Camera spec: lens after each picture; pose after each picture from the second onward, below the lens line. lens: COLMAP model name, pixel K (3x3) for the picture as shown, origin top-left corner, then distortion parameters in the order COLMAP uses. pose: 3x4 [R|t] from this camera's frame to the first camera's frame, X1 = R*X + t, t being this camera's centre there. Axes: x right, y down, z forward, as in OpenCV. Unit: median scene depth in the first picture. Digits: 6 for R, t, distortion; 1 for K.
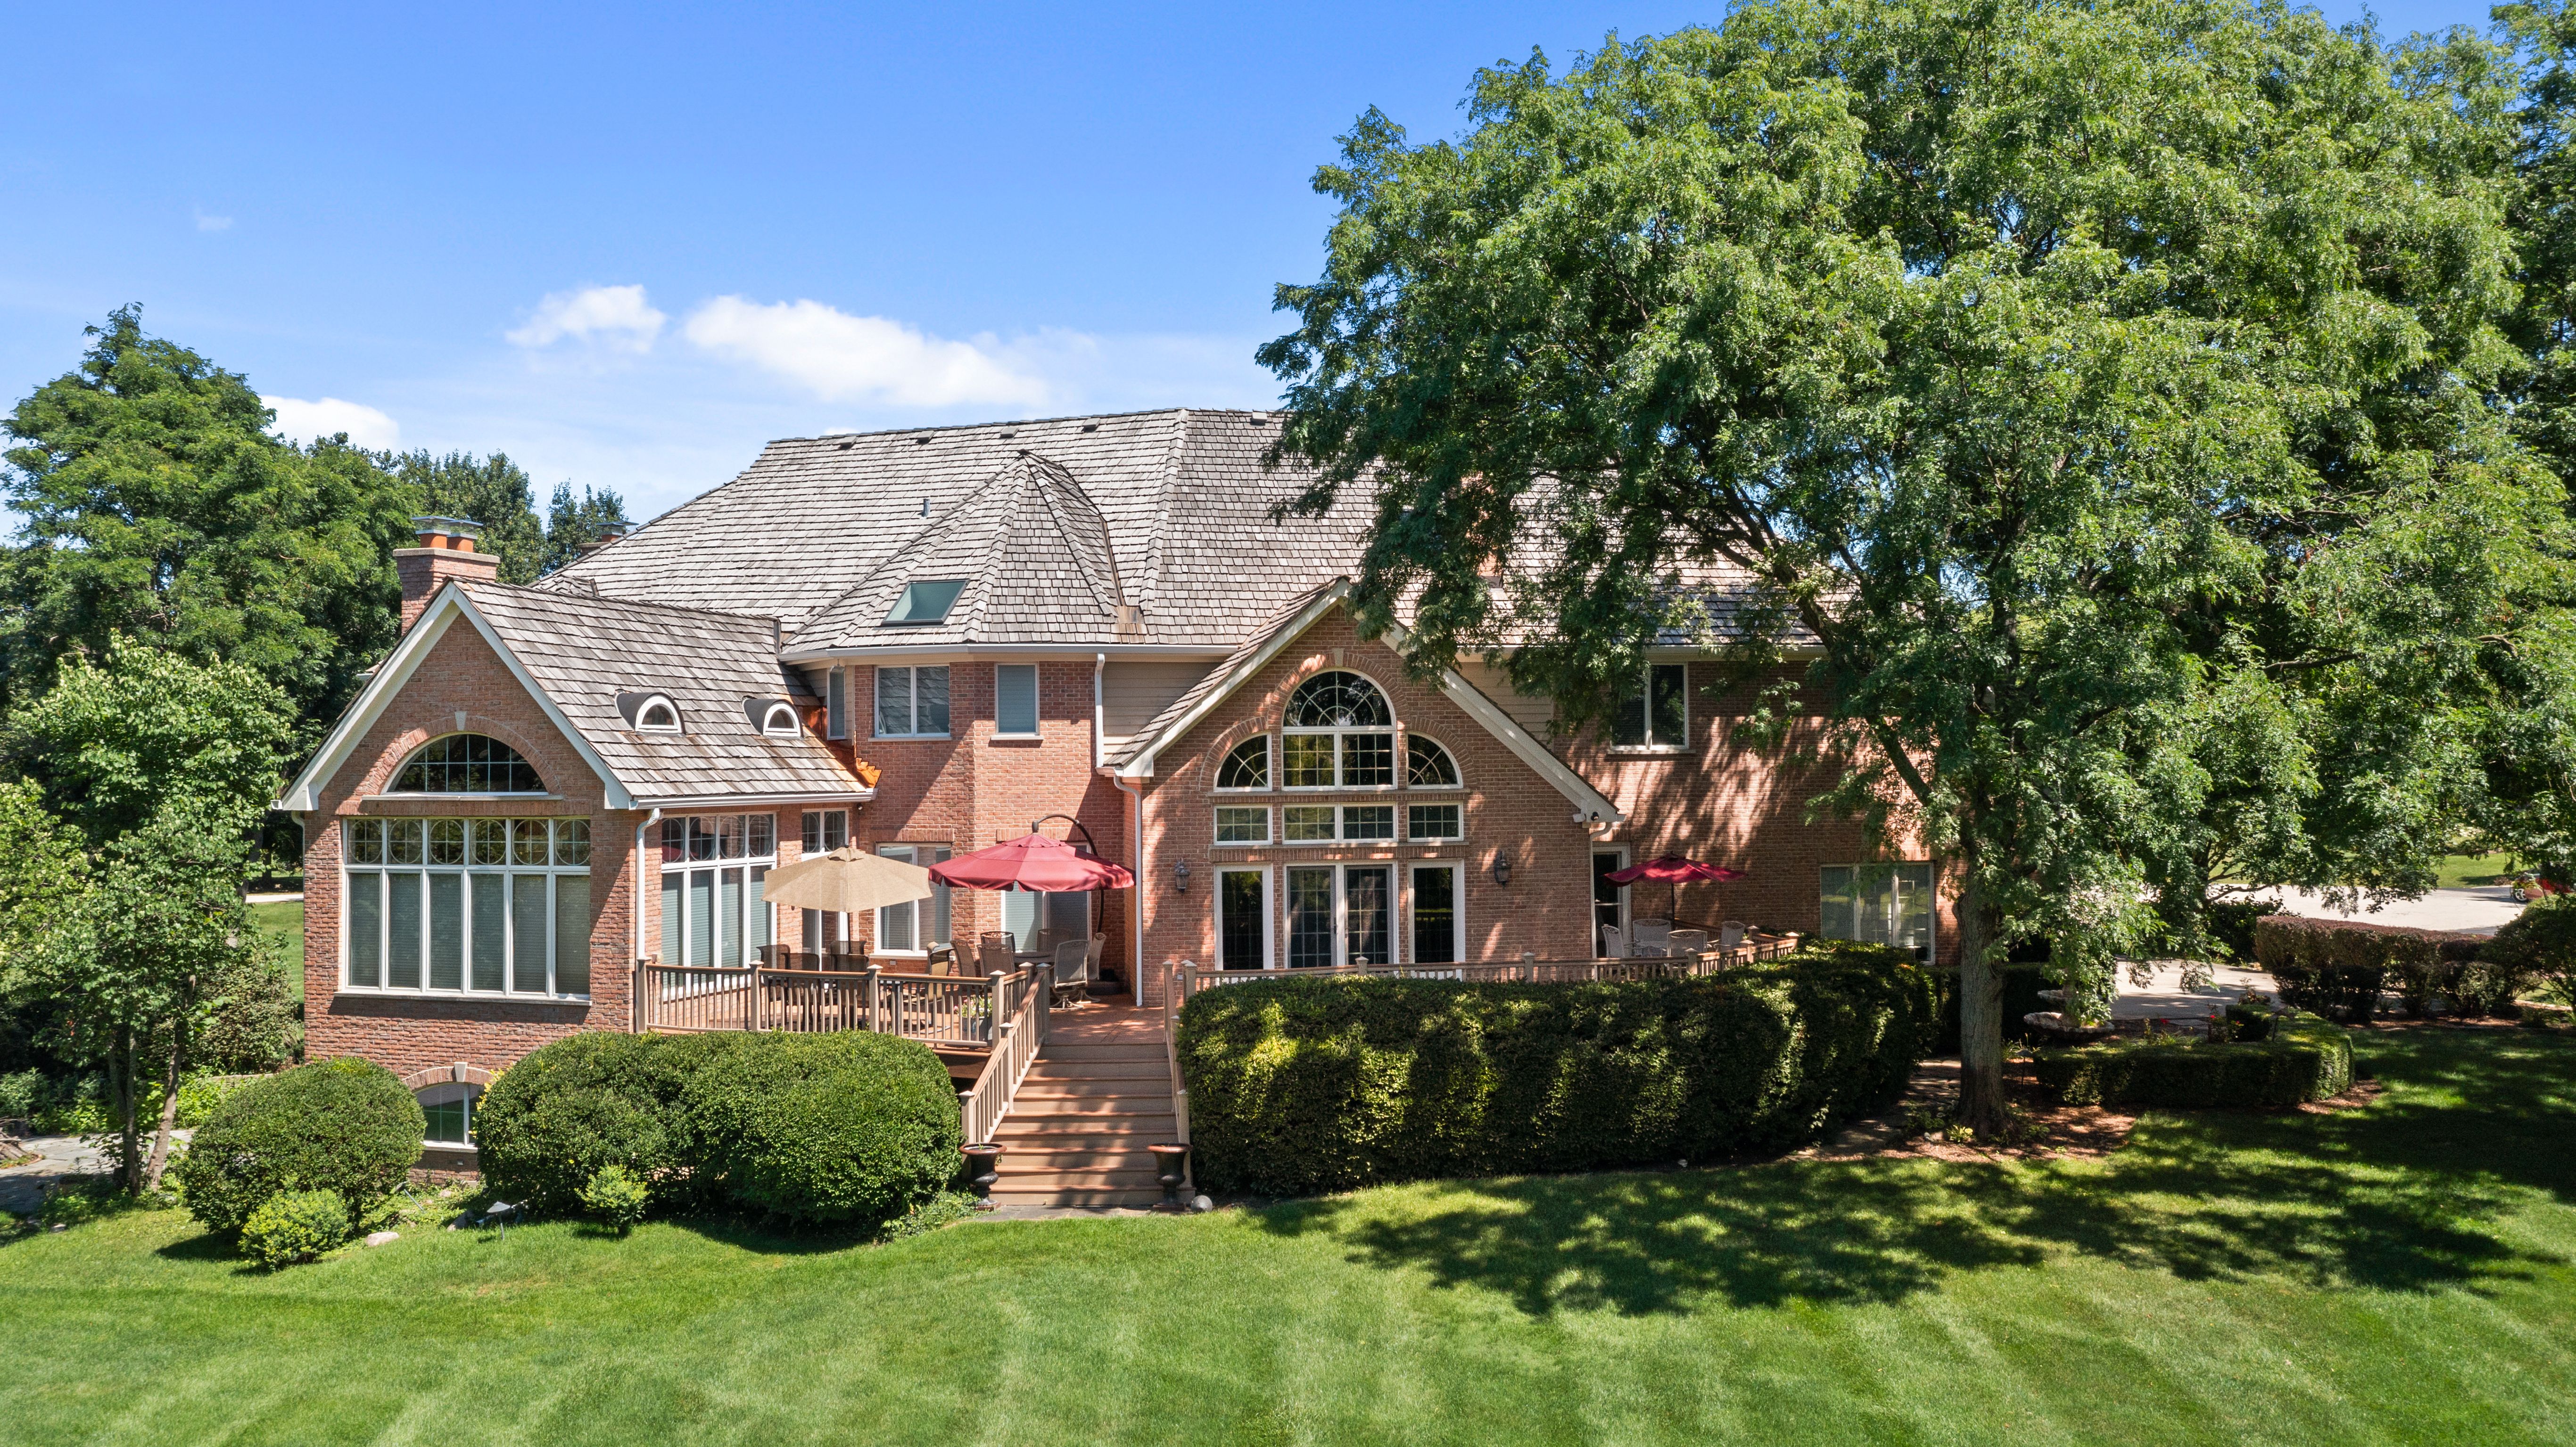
lens RADIAL K [[2092.5, 0, 1288.0], [0, 2092.5, 723.5], [0, 0, 1]] dist [0.007782, 0.005288]
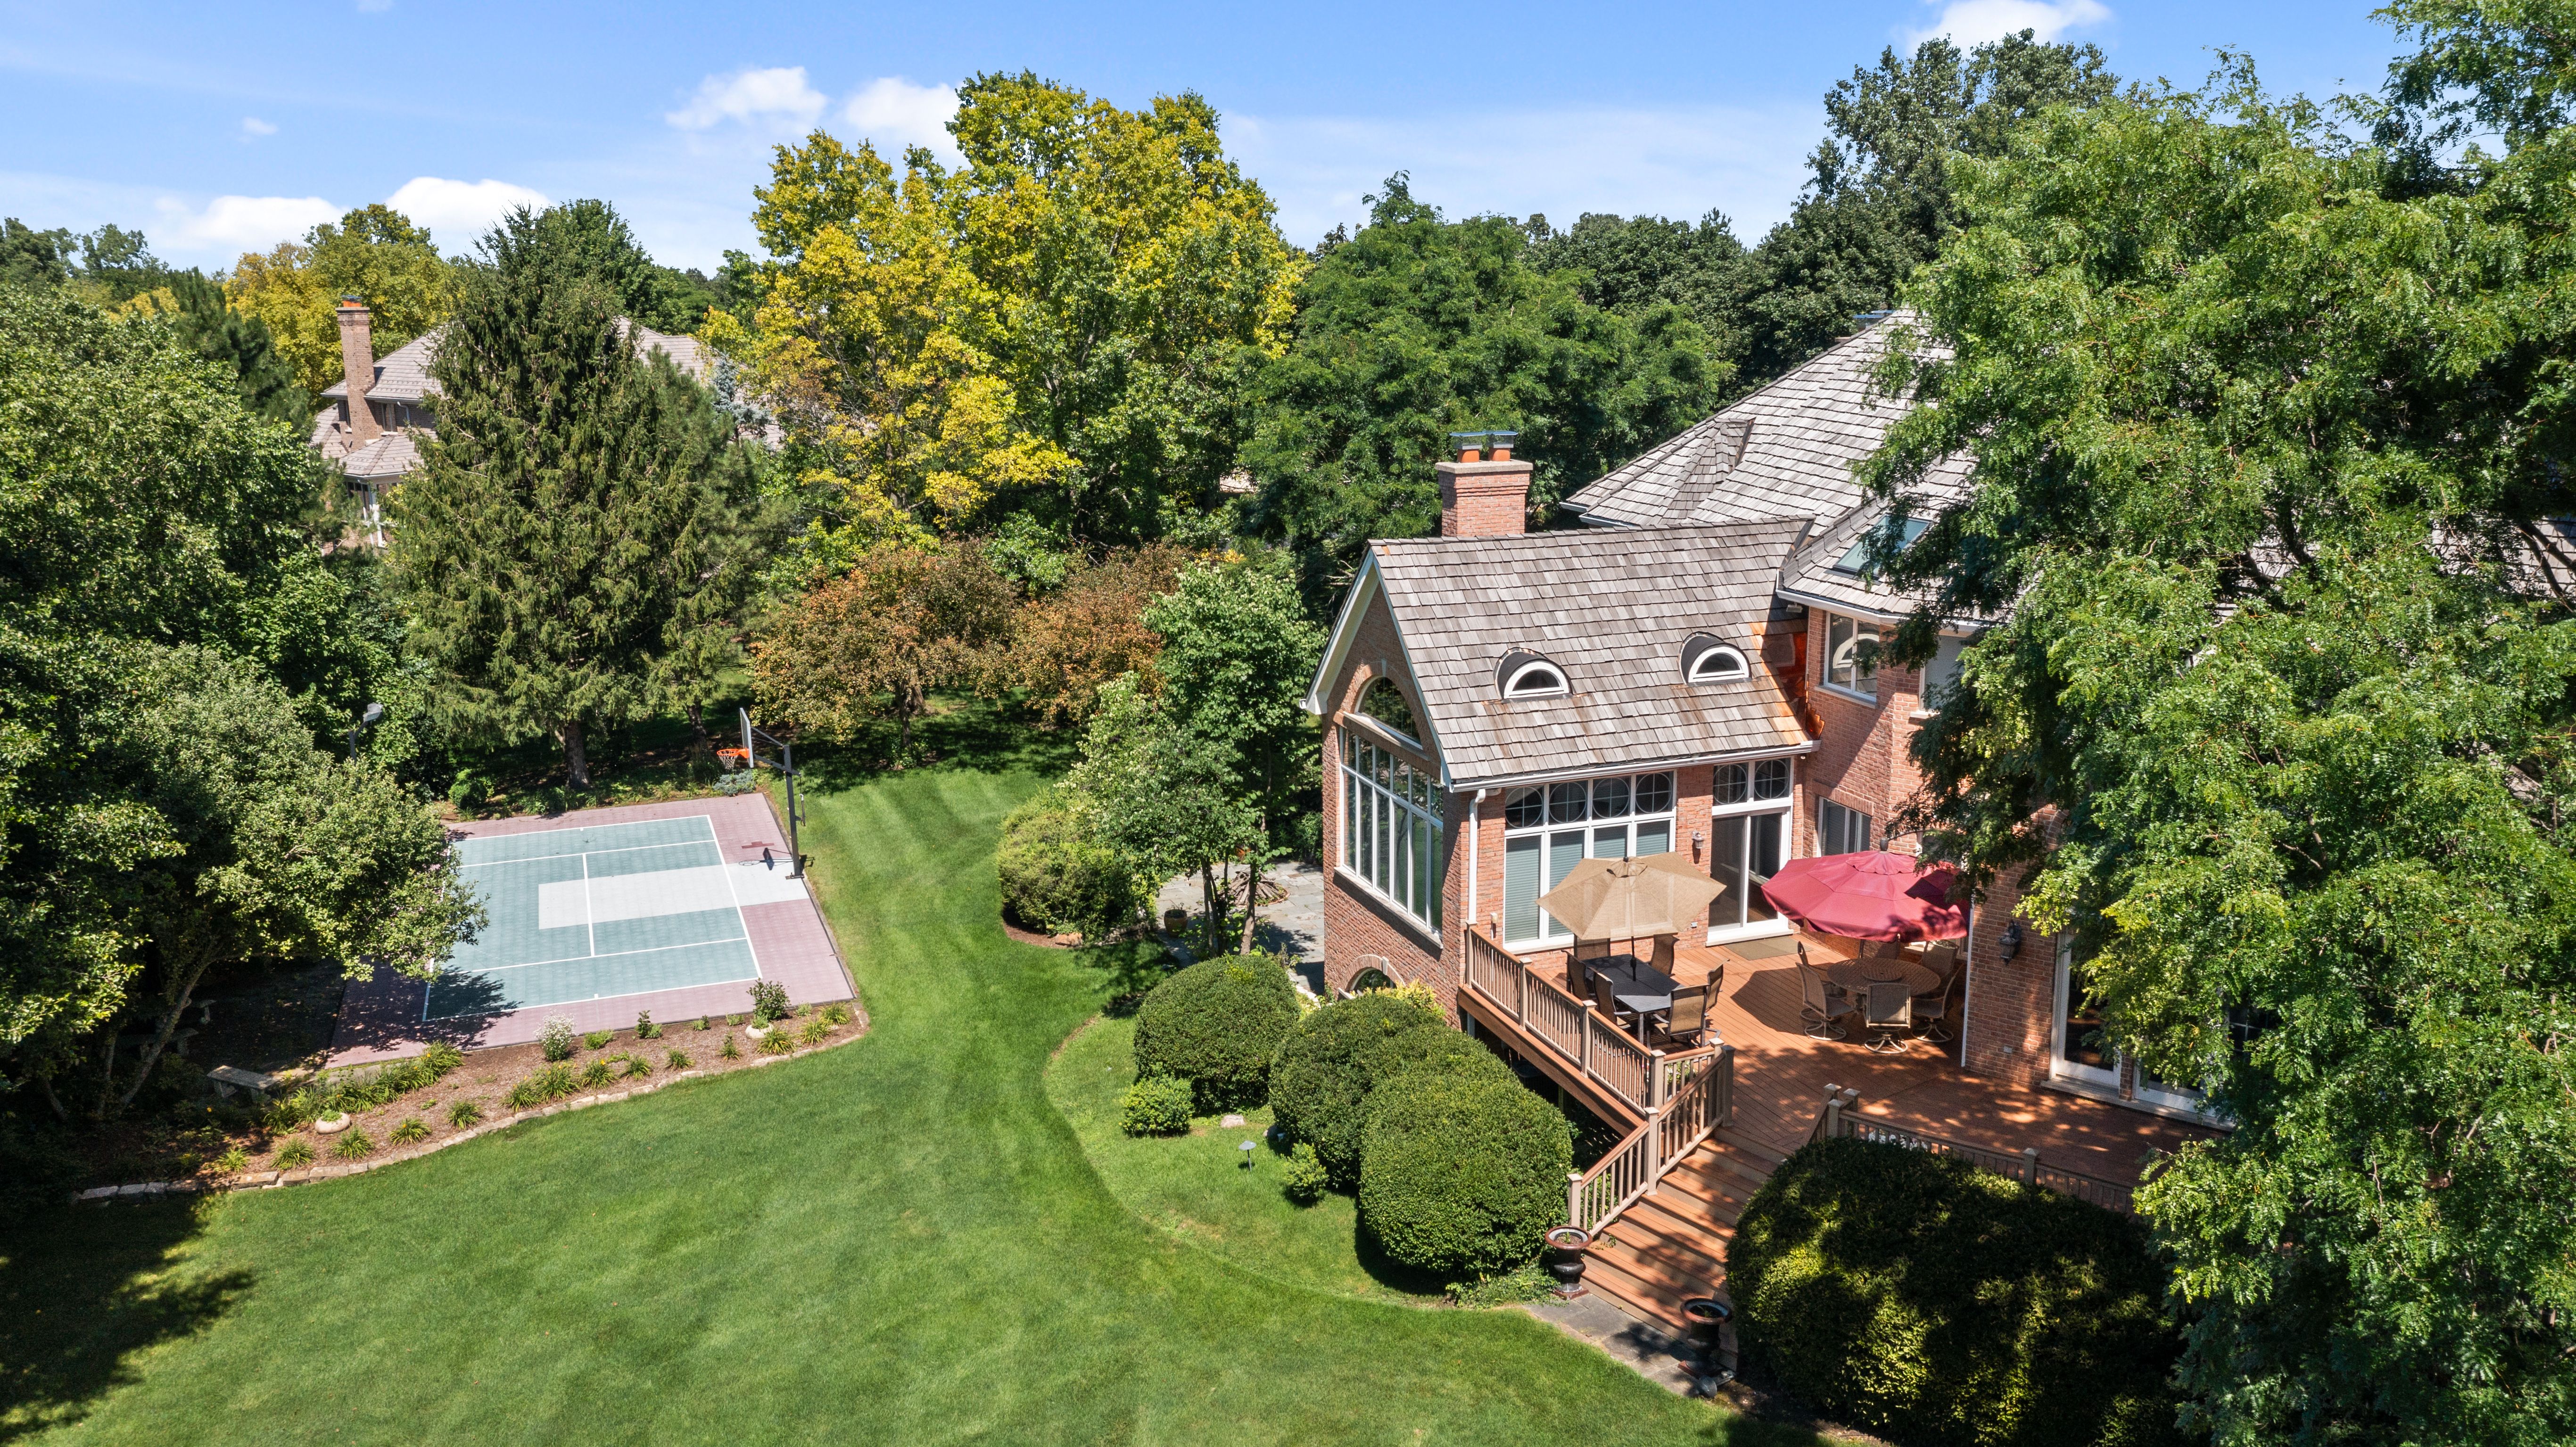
lens RADIAL K [[2092.5, 0, 1288.0], [0, 2092.5, 723.5], [0, 0, 1]] dist [0.007782, 0.005288]
pose [[0.620628, 0.170170, -0.765417, 0.420446], [0.037529, 0.968601, 0.245772, -0.243234], [0.783207, -0.181258, 0.594754, 0.288906]]
